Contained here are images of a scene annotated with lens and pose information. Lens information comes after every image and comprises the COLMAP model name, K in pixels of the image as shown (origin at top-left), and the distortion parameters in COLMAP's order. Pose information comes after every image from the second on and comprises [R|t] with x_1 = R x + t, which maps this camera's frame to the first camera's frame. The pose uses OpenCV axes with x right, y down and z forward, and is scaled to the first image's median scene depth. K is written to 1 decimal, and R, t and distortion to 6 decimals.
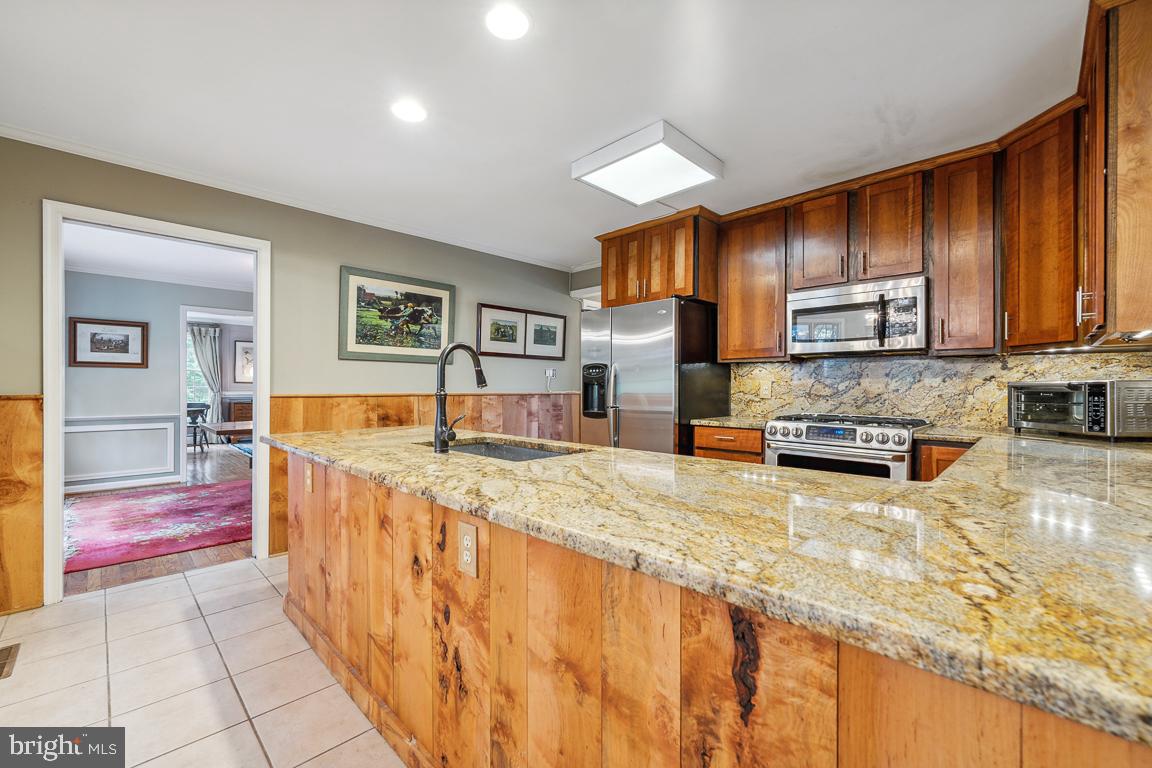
lens RADIAL K [[473.7, 0, 571.7], [0, 473.7, 384.2], [0, 0, 1]] dist [-0.001258, 0.000149]
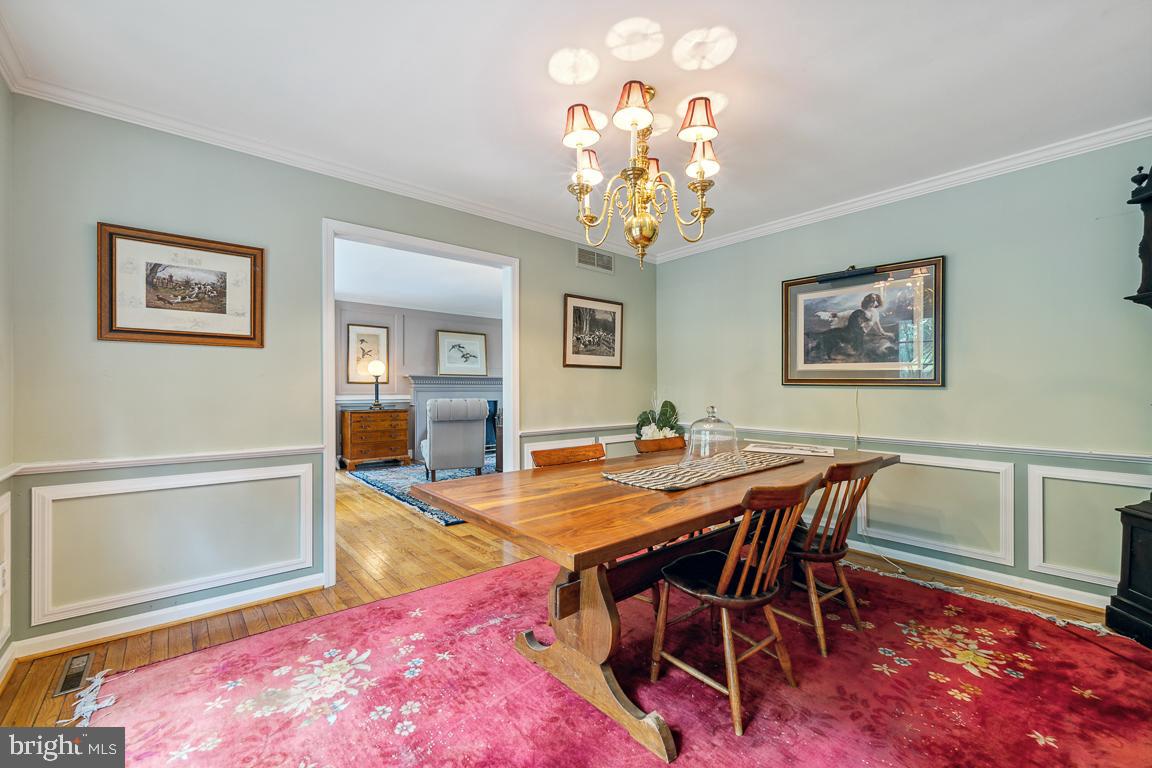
lens RADIAL K [[473.7, 0, 572.2], [0, 473.7, 386.6], [0, 0, 1]] dist [-0.001258, 0.000149]
pose [[0.996040, -0.000561, -0.088902, -0.567041], [0.000431, 0.999999, -0.001486, 0.005454], [0.088902, 0.001442, 0.996039, 0.579540]]
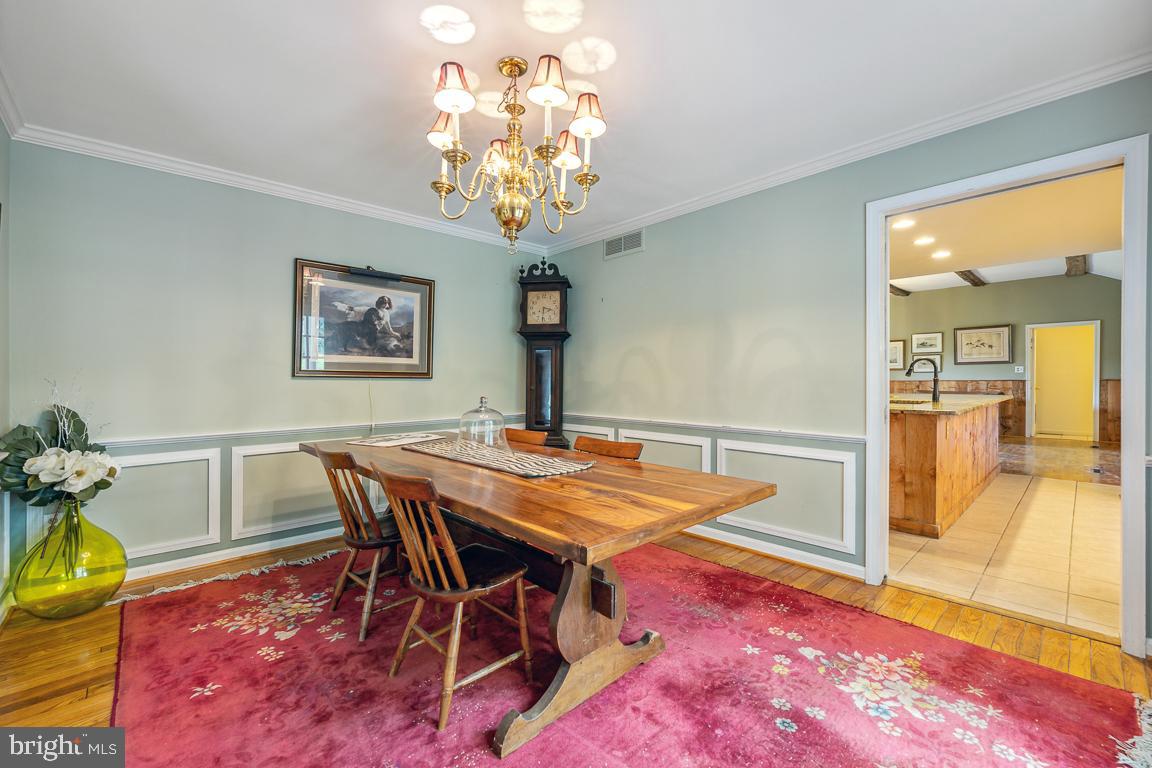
lens RADIAL K [[473.7, 0, 574.7], [0, 473.7, 382.7], [0, 0, 1]] dist [-0.001258, 0.000149]
pose [[0.037886, -0.010453, 0.999227, -1.100753], [0.002142, 0.999944, 0.010379, 0.004272], [-0.999280, 0.001747, 0.037906, 1.092774]]
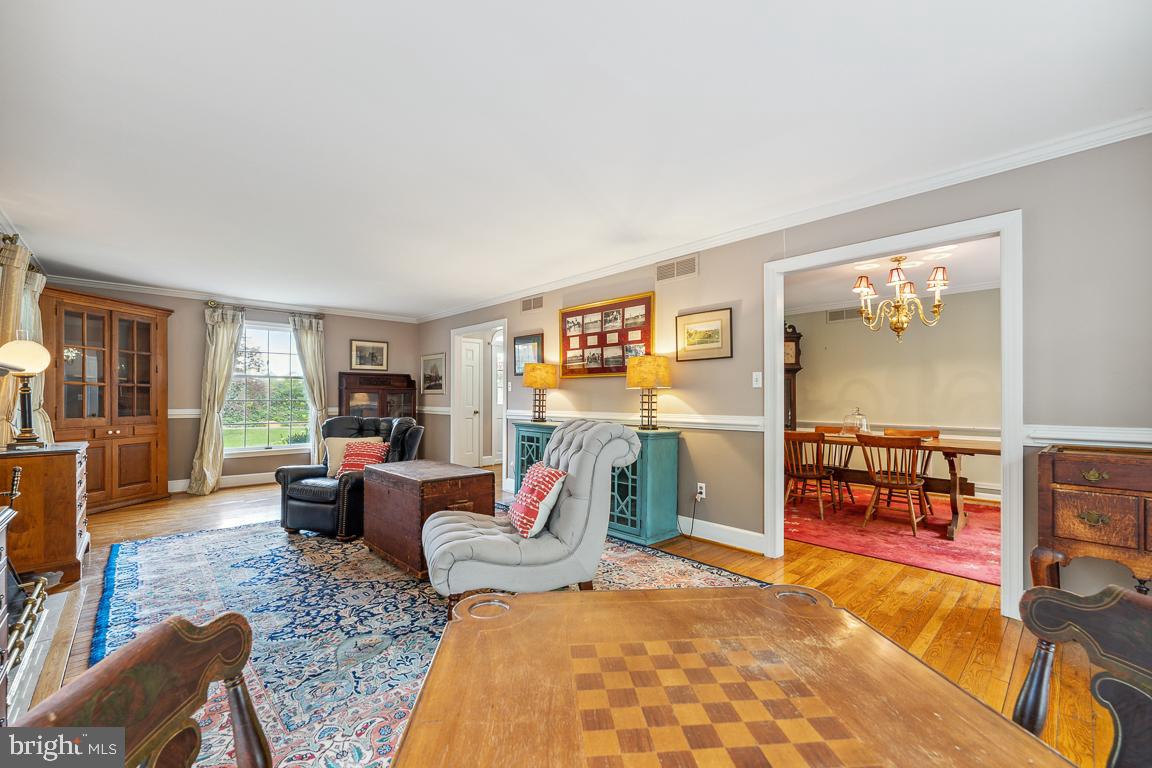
lens RADIAL K [[473.7, 0, 572.1], [0, 473.7, 390.4], [0, 0, 1]] dist [-0.001258, 0.000149]
pose [[0.047320, -0.001640, 0.998878, -1.896255], [-0.002692, 0.999995, 0.001770, -0.027440], [-0.998876, -0.002773, 0.047316, 2.058416]]
